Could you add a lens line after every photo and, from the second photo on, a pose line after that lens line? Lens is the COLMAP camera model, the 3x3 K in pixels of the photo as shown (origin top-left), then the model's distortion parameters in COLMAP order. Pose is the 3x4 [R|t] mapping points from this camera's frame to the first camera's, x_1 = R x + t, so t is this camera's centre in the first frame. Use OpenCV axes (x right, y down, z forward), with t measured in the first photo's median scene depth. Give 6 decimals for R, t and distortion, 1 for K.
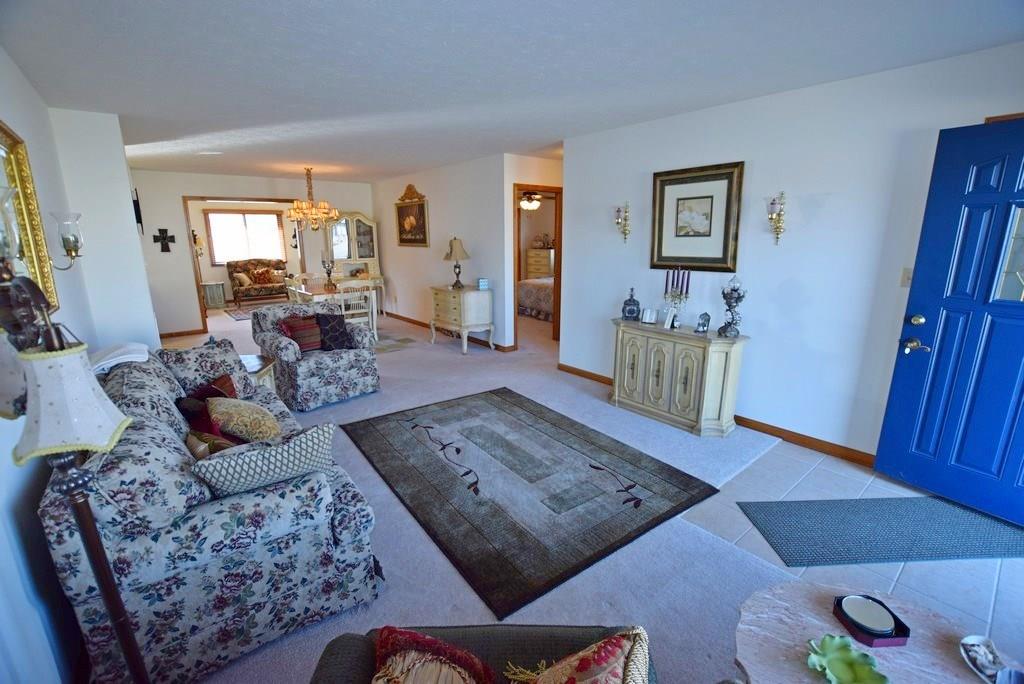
lens RADIAL K [[452.0, 0, 515.1], [0, 452.0, 342.1], [0, 0, 1]] dist [-0.032834, 0.005178]
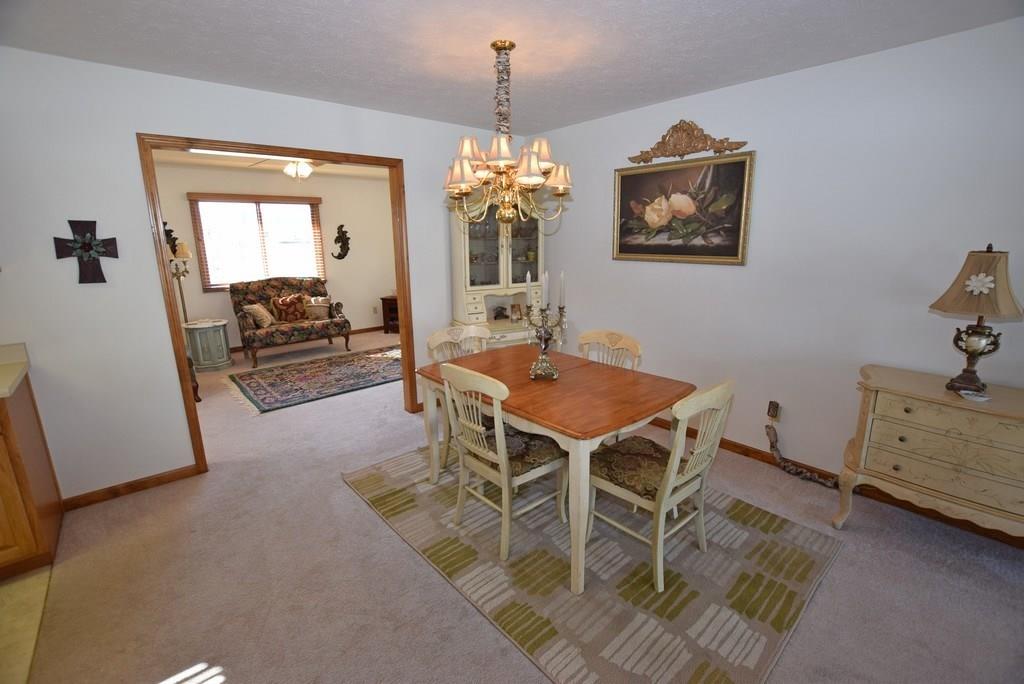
lens RADIAL K [[452.0, 0, 512.9], [0, 452.0, 341.8], [0, 0, 1]] dist [-0.032834, 0.005178]
pose [[0.999650, -0.010904, 0.024124, -0.345927], [0.011049, 0.999922, -0.005896, -0.114872], [-0.024057, 0.006160, 0.999692, 0.484151]]
